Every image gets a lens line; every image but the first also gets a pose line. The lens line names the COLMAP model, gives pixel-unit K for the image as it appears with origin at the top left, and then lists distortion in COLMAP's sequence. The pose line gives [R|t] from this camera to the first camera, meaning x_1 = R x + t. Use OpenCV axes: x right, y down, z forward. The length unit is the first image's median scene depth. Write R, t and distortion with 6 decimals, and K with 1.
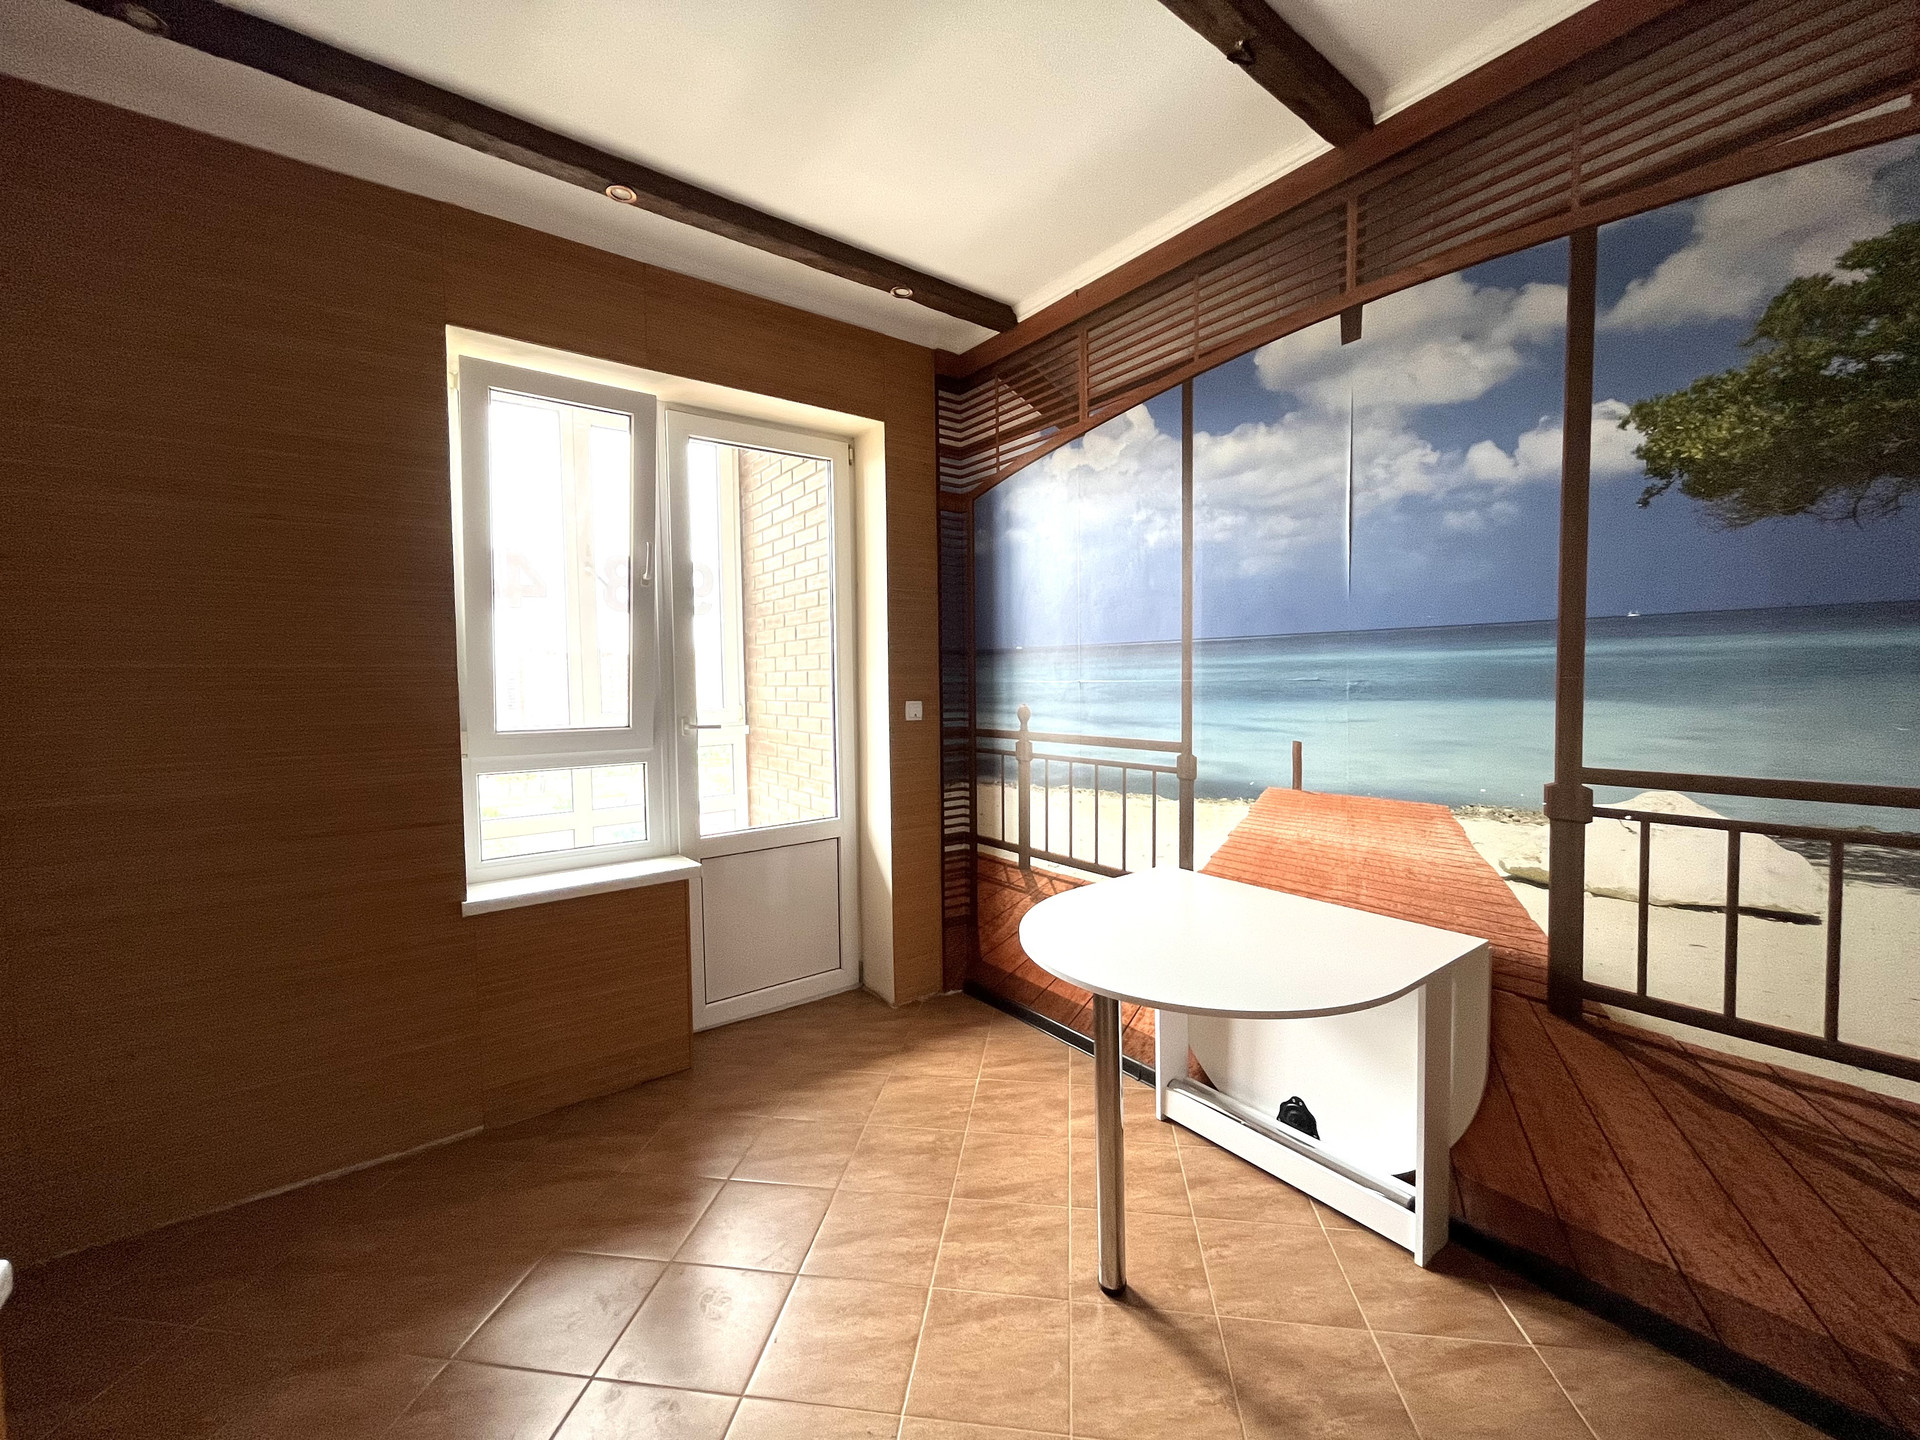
lens RADIAL K [[776.8, 0, 967.6], [0, 776.8, 725.2], [0, 0, 1]] dist [-0.003924, 0.000409]
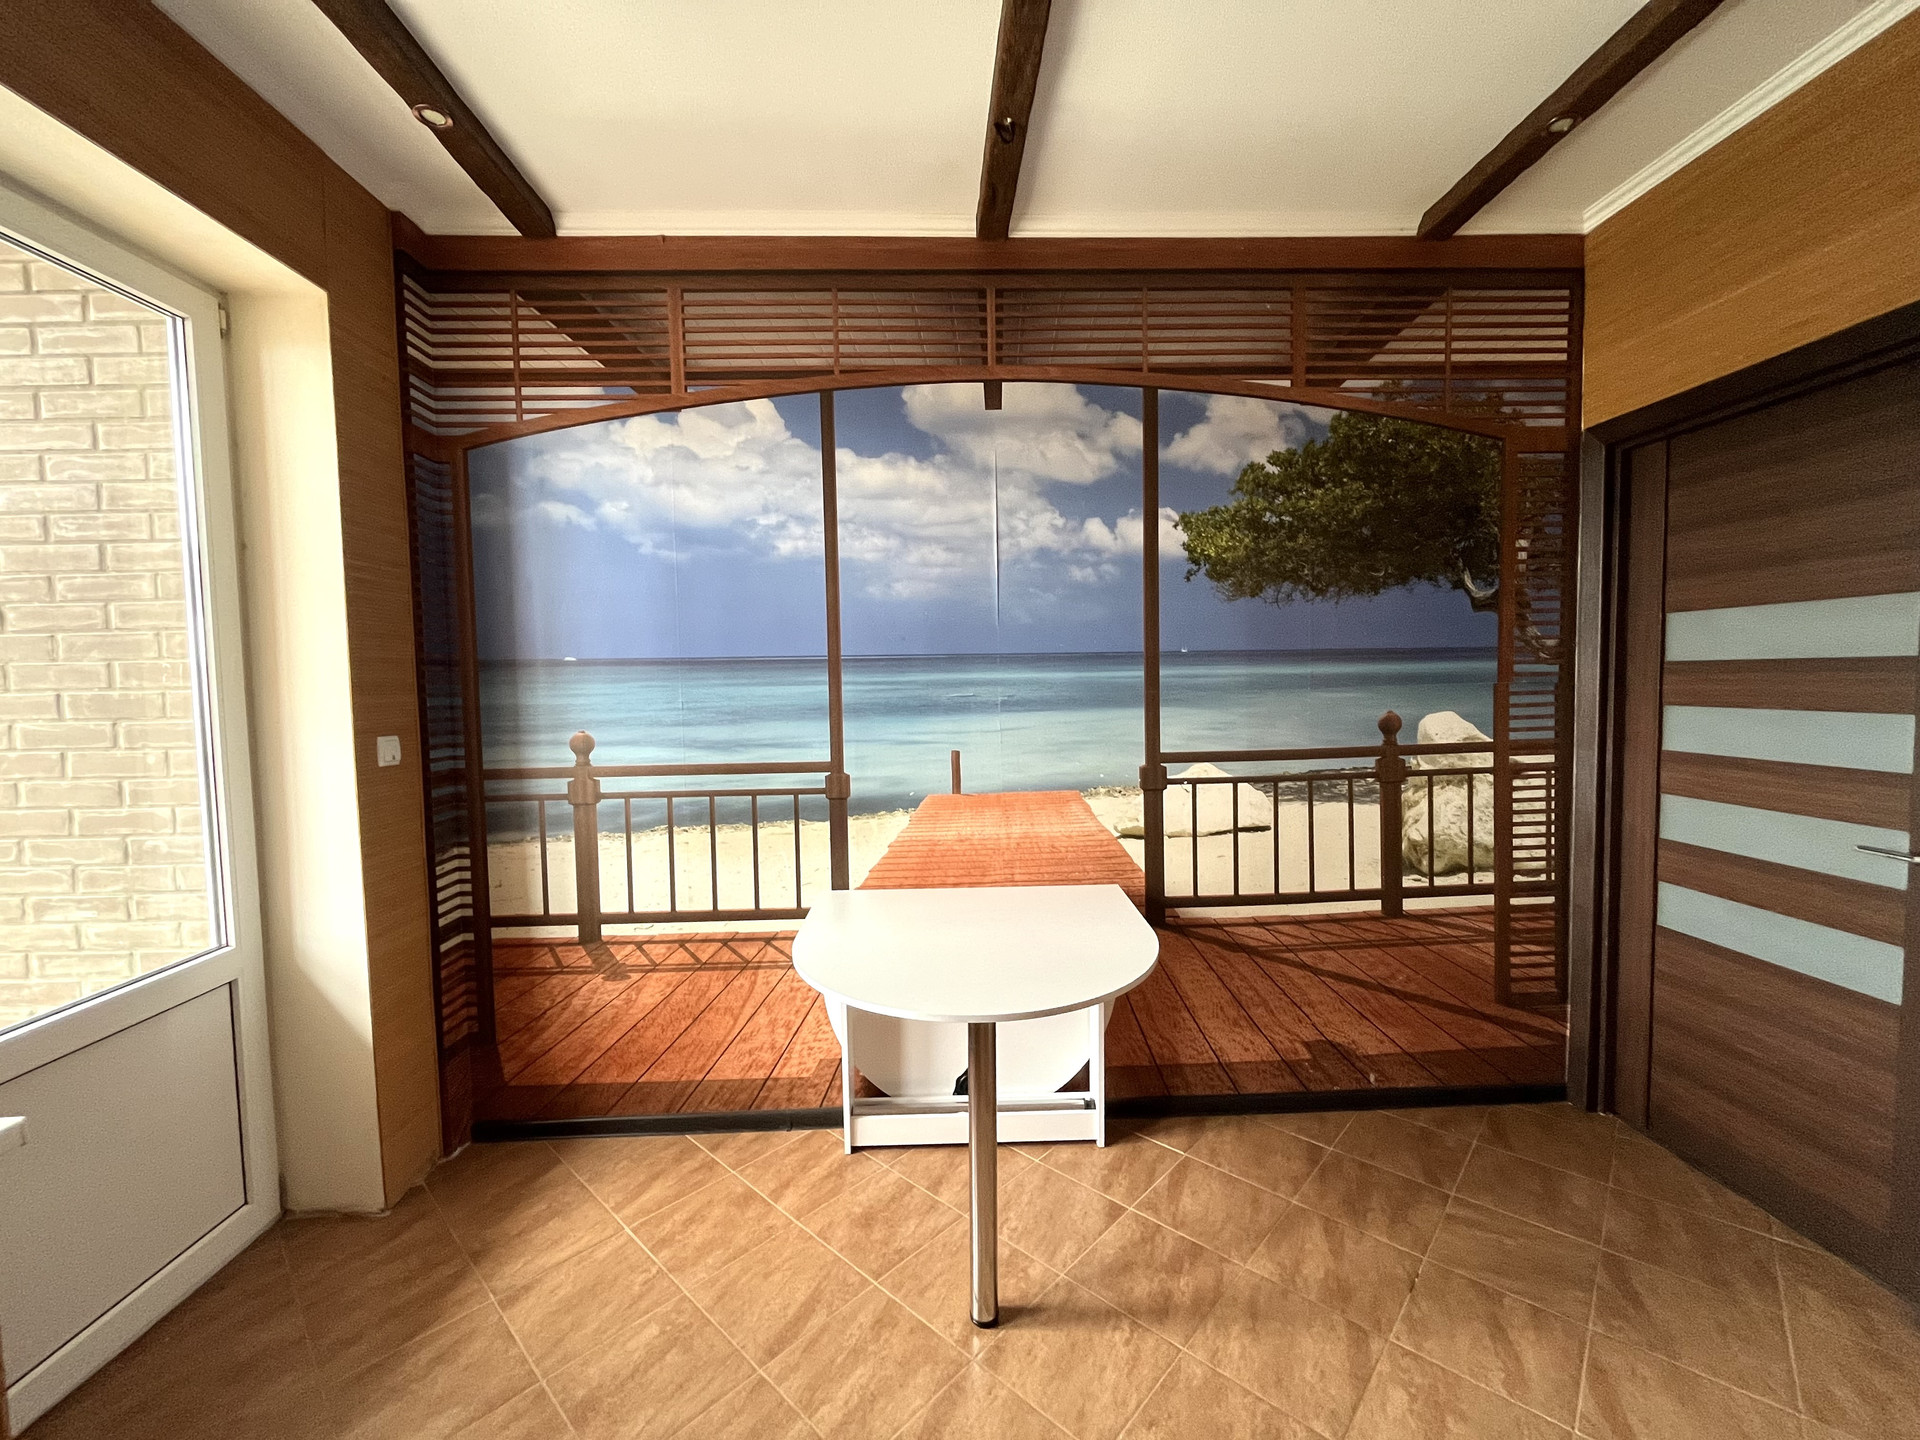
lens RADIAL K [[776.8, 0, 952.3], [0, 776.8, 724.0], [0, 0, 1]] dist [-0.003924, 0.000409]
pose [[0.581453, -0.046848, 0.812230, -0.510258], [0.058162, 0.998180, 0.015936, -0.037606], [-0.811498, 0.037975, 0.583120, 0.368501]]
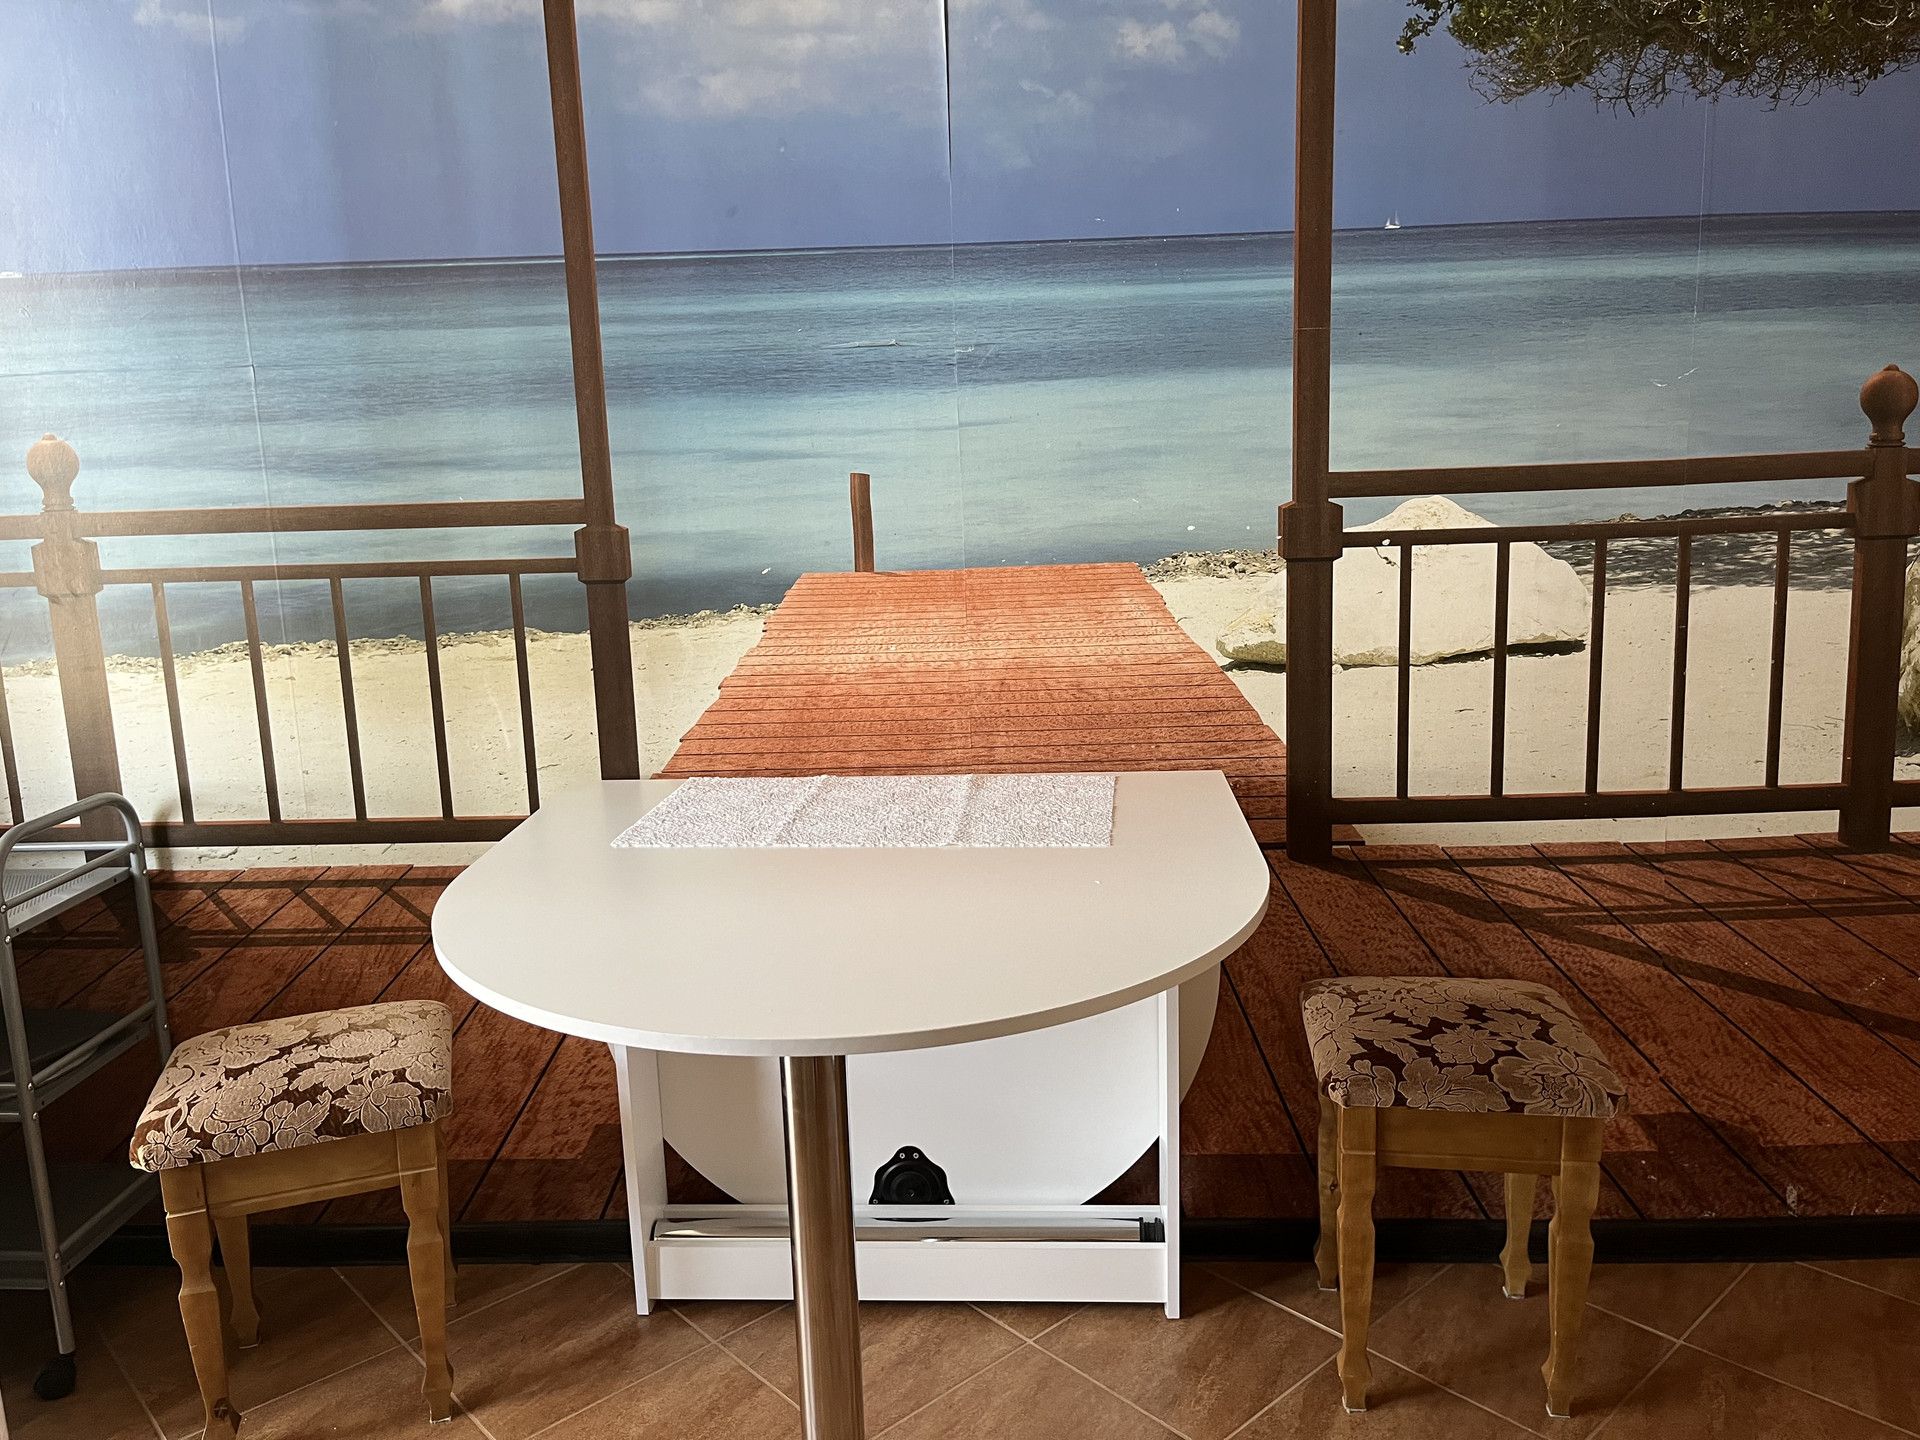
lens RADIAL K [[1461.9, 0, 949.6], [0, 1461.9, 720.3], [0, 0, 1]] dist [0.052248, -0.071661]
pose [[0.643081, -0.157949, 0.749332, -0.283557], [0.068415, 0.986435, 0.149214, 0.043235], [-0.762736, -0.044691, 0.645164, 0.358428]]
